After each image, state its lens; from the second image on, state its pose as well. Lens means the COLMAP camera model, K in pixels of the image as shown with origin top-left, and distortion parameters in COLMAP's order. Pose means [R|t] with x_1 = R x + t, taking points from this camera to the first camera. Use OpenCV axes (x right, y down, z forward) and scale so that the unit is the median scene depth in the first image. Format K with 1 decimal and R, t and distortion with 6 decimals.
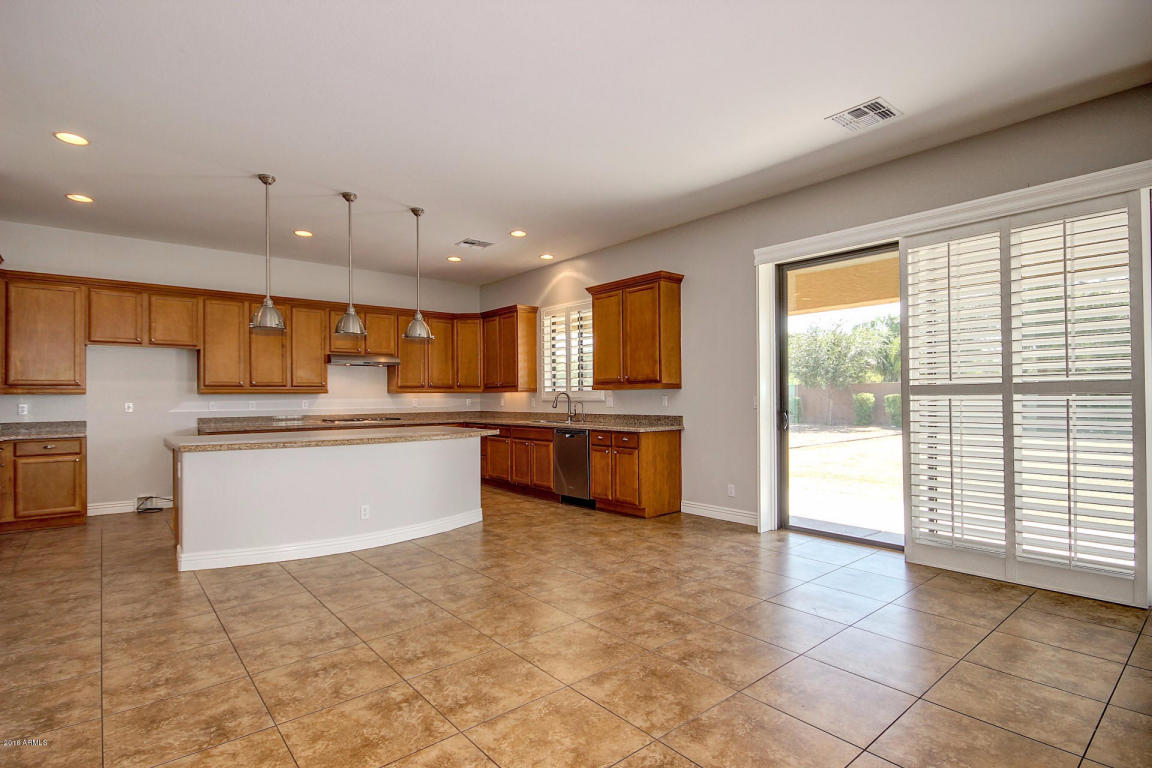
lens RADIAL K [[557.1, 0, 580.2], [0, 557.1, 393.7], [0, 0, 1]] dist [-0.003093, 0.000094]
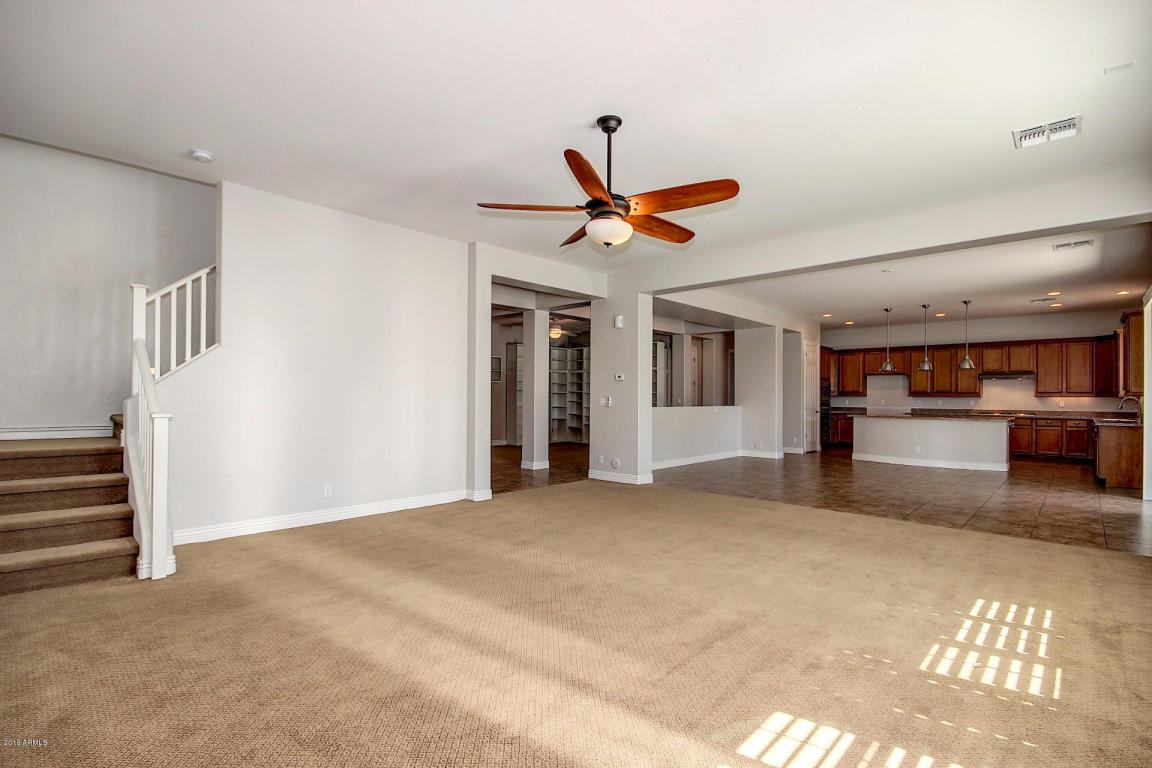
lens RADIAL K [[532.3, 0, 581.4], [0, 532.3, 393.9], [0, 0, 1]] dist [-0.004095, -0.000430]
pose [[0.111796, 0.004464, -0.993721, 1.188964], [-0.004908, 0.999980, 0.003940, -0.011350], [0.993719, 0.004437, 0.111815, -0.449282]]
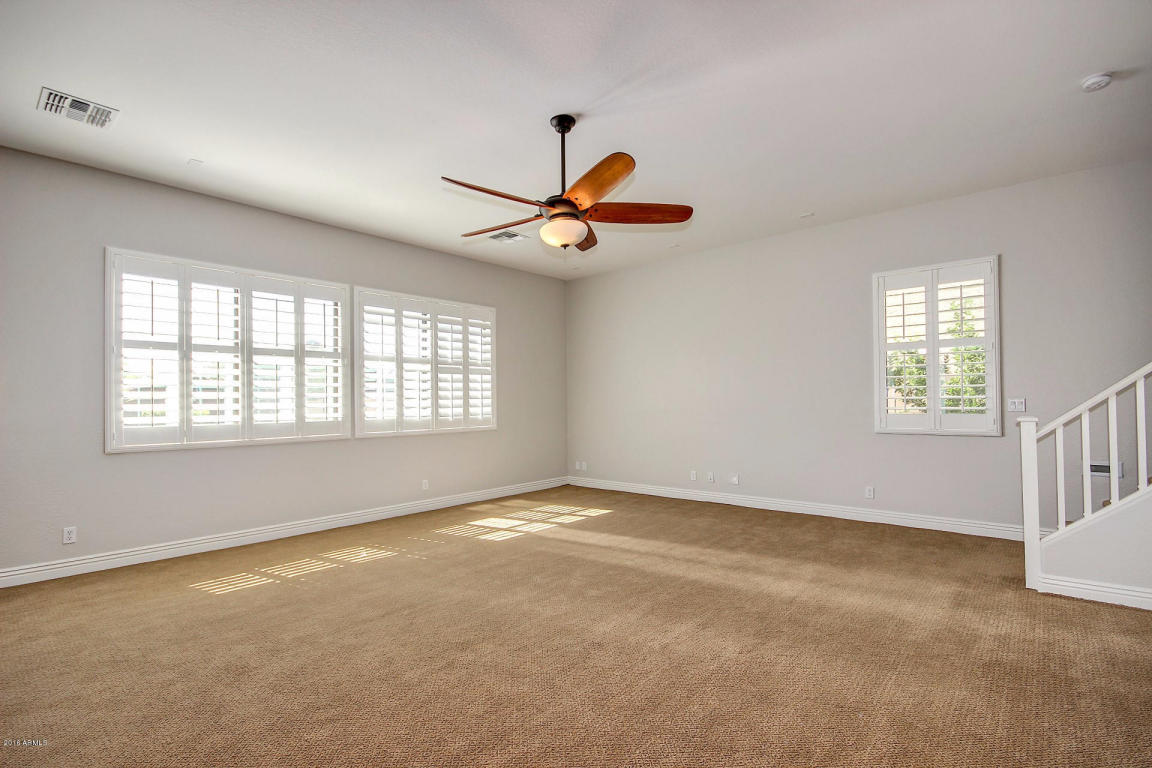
lens RADIAL K [[532.3, 0, 581.4], [0, 532.3, 393.9], [0, 0, 1]] dist [-0.004095, -0.000430]
pose [[-0.149087, 0.027728, 0.988435, 0.099578], [0.008373, 0.999606, -0.026778, 0.001076], [-0.988789, 0.004284, -0.149260, -0.293190]]
